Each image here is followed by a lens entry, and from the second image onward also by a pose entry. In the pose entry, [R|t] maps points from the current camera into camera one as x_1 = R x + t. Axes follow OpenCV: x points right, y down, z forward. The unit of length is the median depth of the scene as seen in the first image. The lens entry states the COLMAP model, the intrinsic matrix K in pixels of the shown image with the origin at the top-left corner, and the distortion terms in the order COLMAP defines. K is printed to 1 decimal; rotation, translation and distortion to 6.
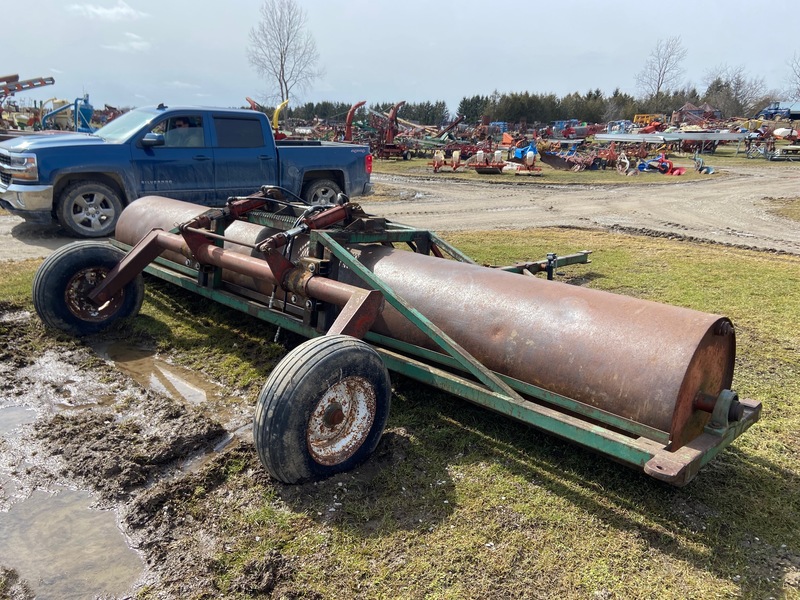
lens RADIAL K [[602.0, 0, 395.2], [0, 602.0, 302.3], [0, 0, 1]] dist [0.103451, -0.122352]
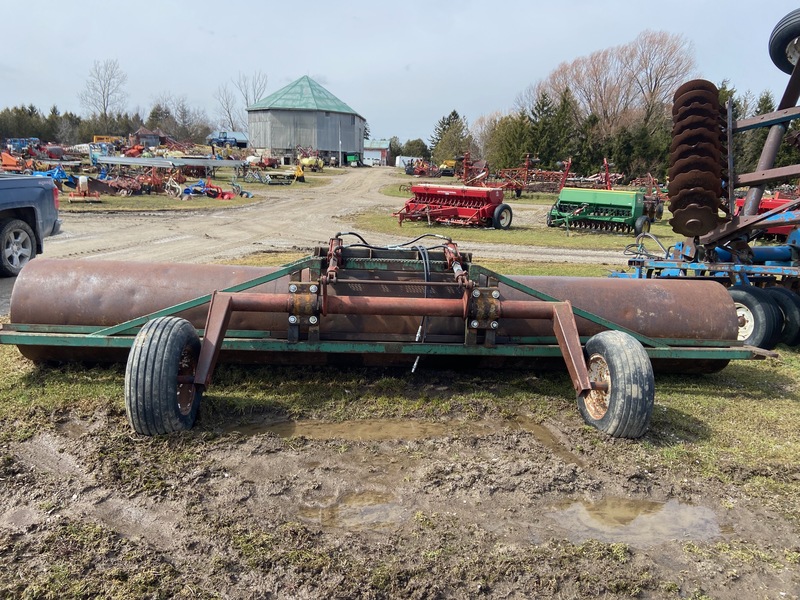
lens RADIAL K [[602.0, 0, 405.2], [0, 602.0, 307.5], [0, 0, 1]] dist [0.103451, -0.122352]
pose [[0.663851, -0.161560, 0.730206, -0.150858], [0.179748, 0.982235, 0.053908, -0.016959], [-0.725943, 0.095466, 0.681097, 0.039641]]
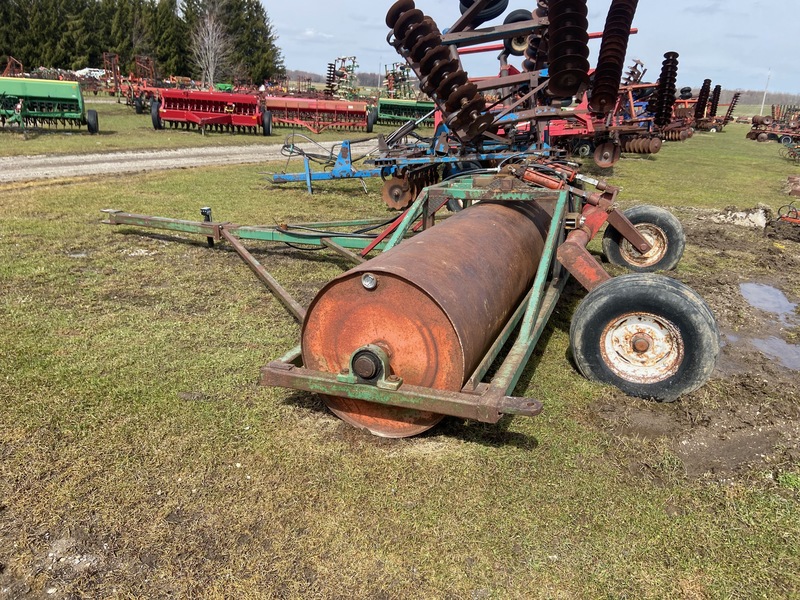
lens RADIAL K [[602.0, 0, 408.5], [0, 602.0, 294.5], [0, 0, 1]] dist [0.103451, -0.122352]
pose [[-0.396445, -0.332915, 0.855569, -0.174371], [0.182123, 0.884892, 0.428715, -0.075763], [-0.899813, 0.325781, -0.290180, 0.256038]]
